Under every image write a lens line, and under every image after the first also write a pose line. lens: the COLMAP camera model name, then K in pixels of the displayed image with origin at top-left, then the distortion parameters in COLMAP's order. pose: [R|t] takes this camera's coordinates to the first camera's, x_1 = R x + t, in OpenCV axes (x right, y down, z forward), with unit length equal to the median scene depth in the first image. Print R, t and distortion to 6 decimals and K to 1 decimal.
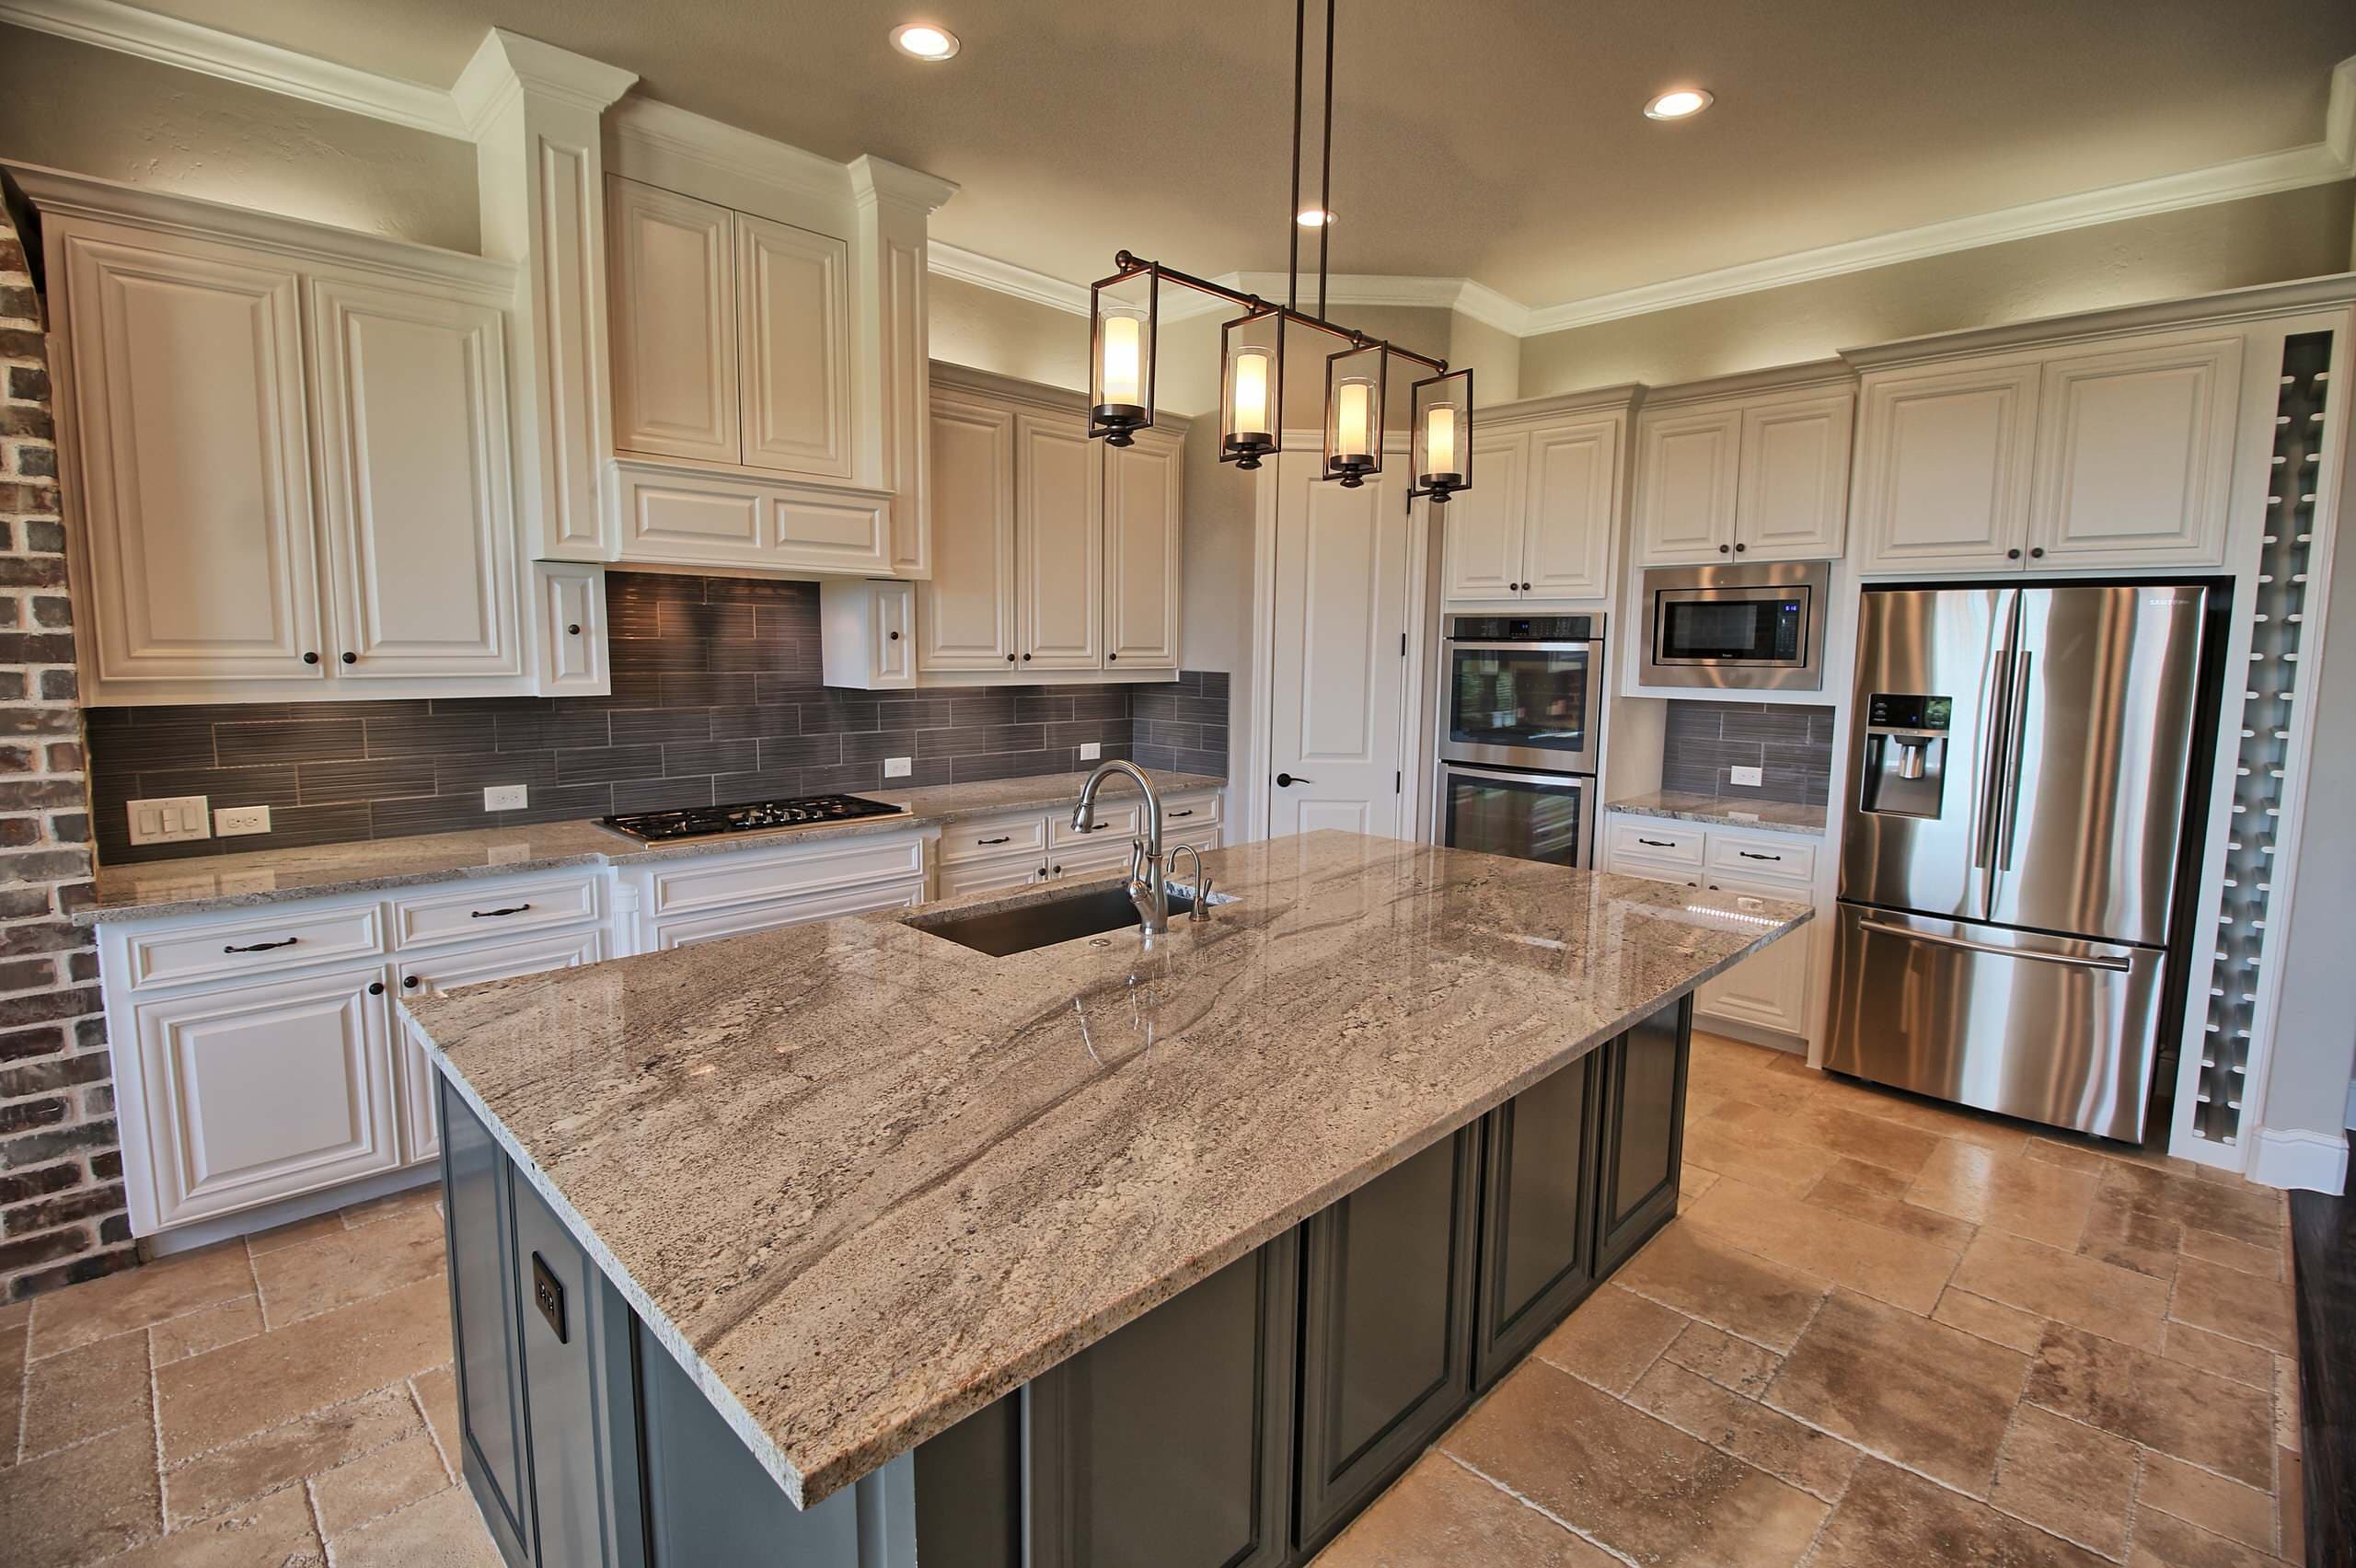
lens RADIAL K [[1091.3, 0, 1179.8], [0, 1091.3, 781.5], [0, 0, 1]] dist [-0.003937, -0.000359]
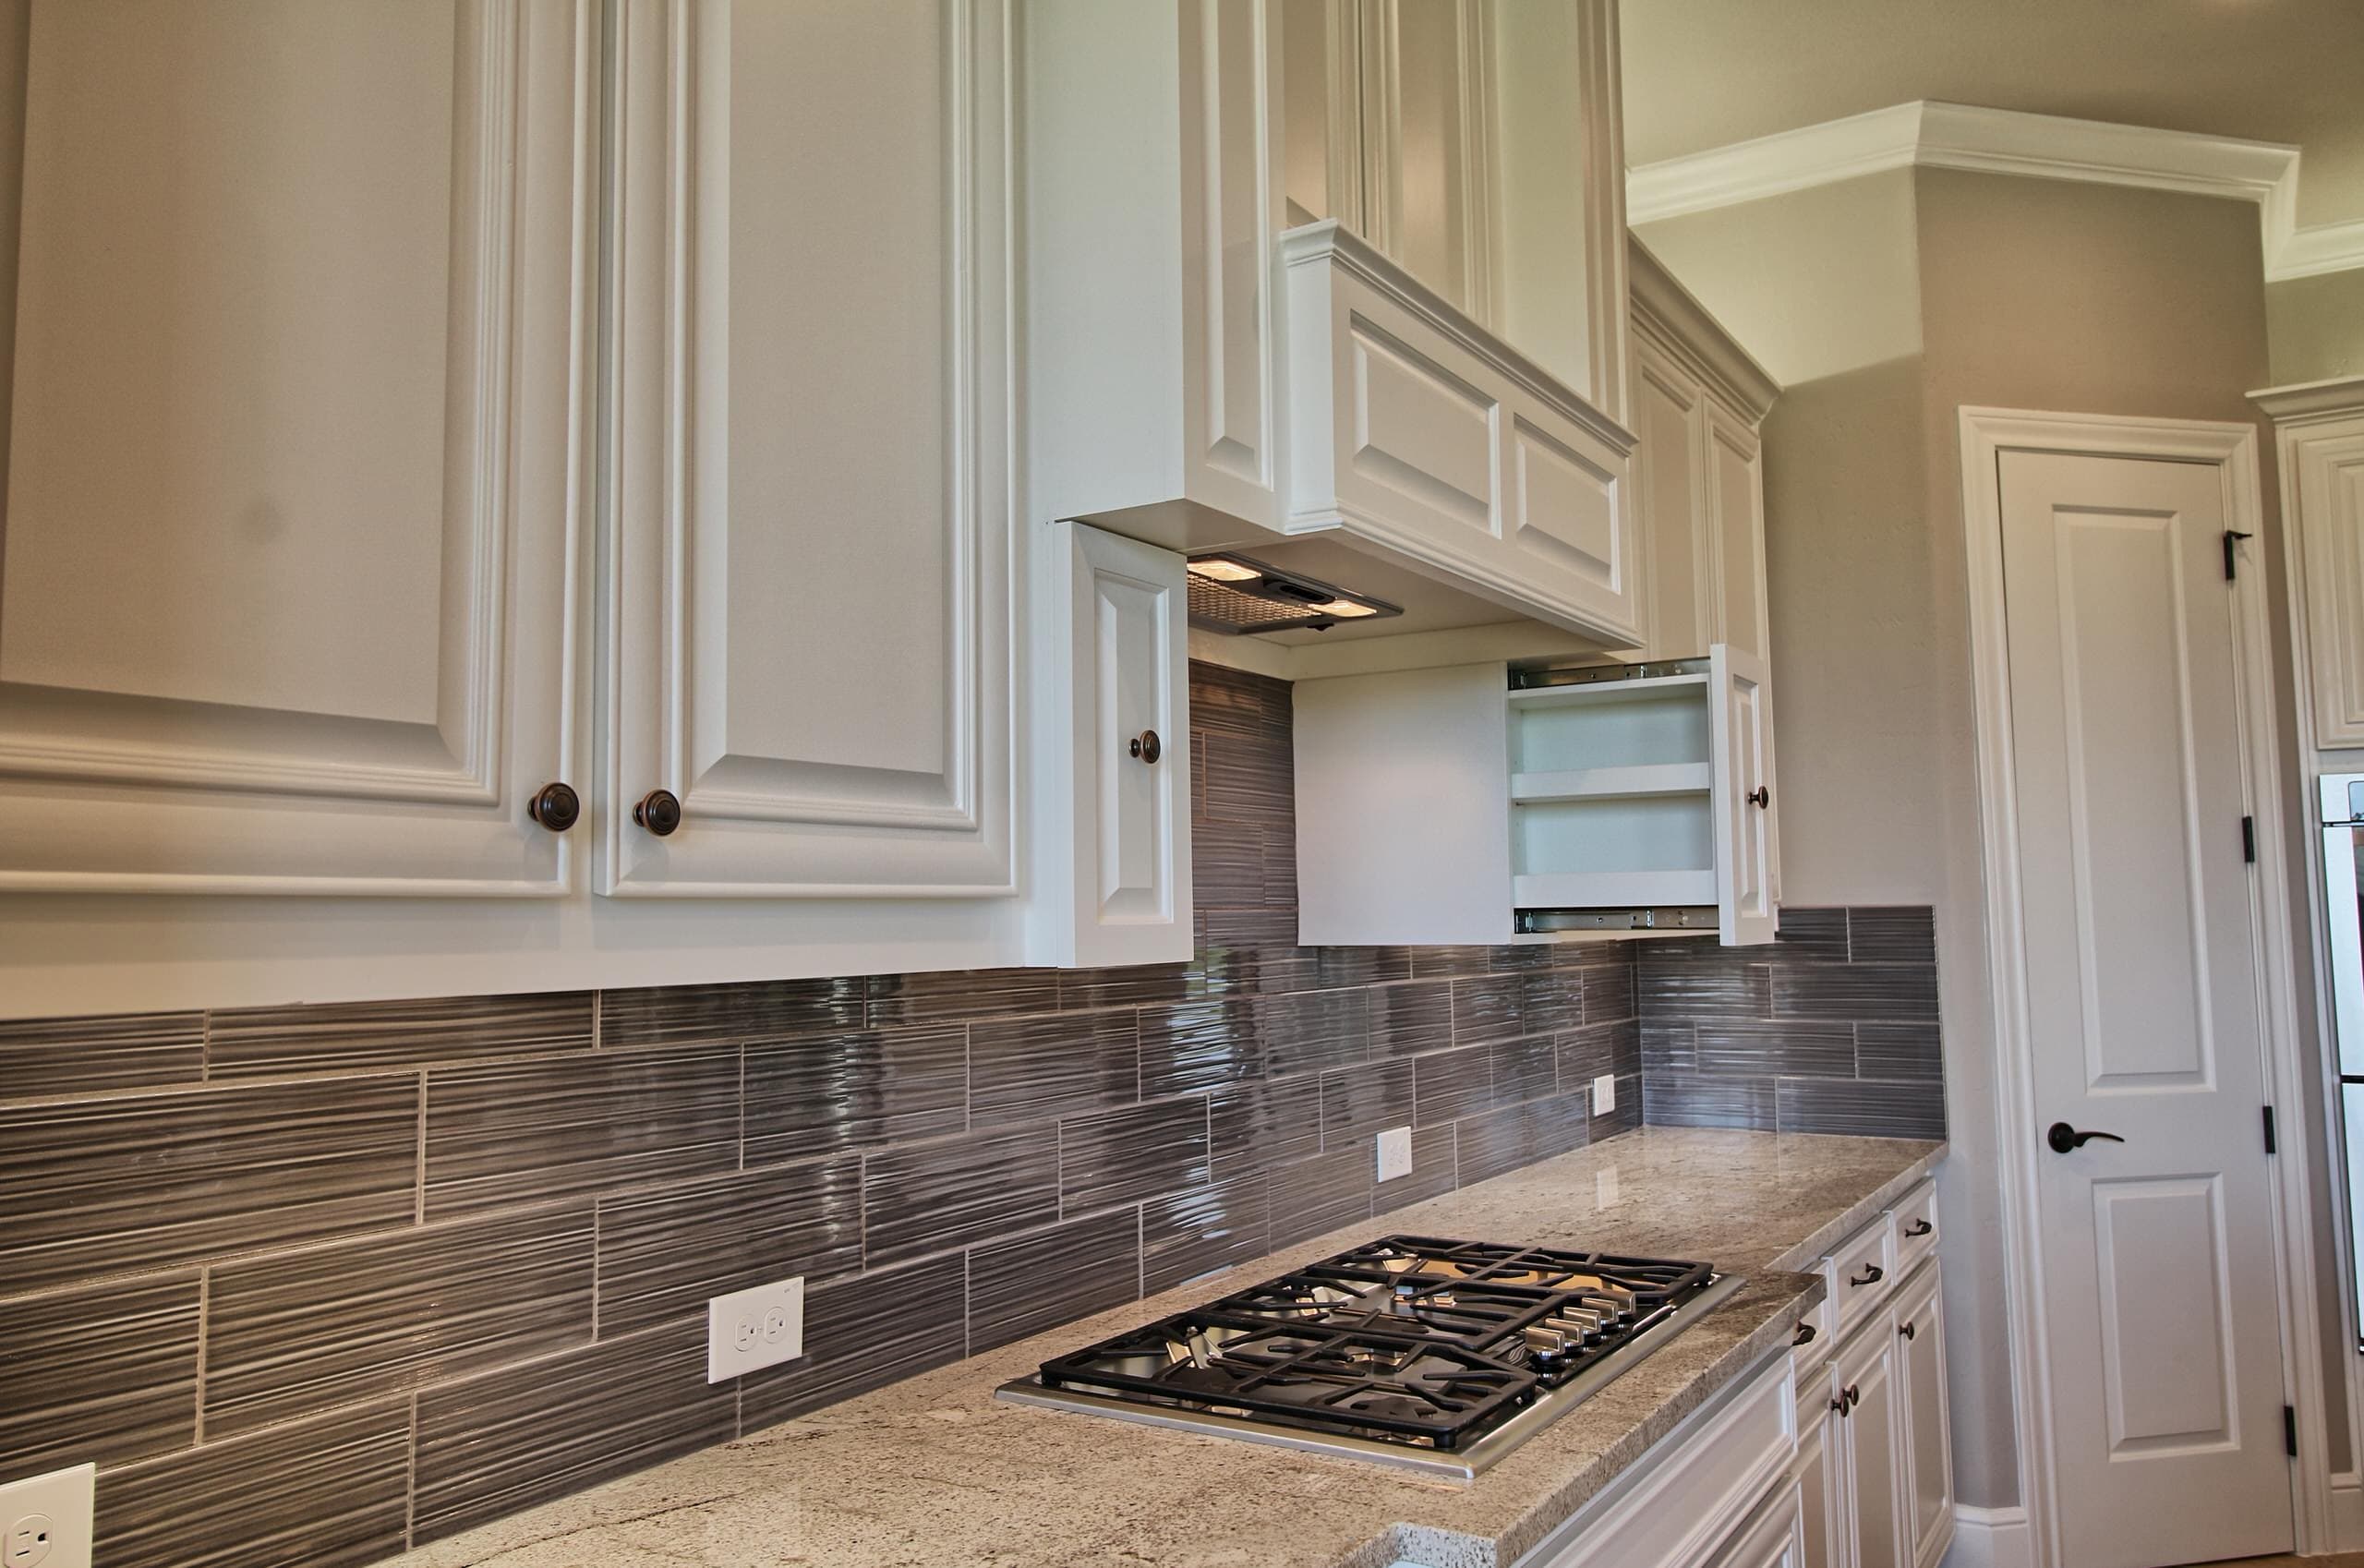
lens RADIAL K [[1761.4, 0, 1184.7], [0, 1761.4, 768.6], [0, 0, 1]] dist [0.030116, 0.000388]
pose [[0.972303, -0.005076, 0.233668, -0.612326], [0.054430, 0.977193, -0.205258, -0.027799], [-0.227297, 0.212291, 0.950404, 0.484450]]
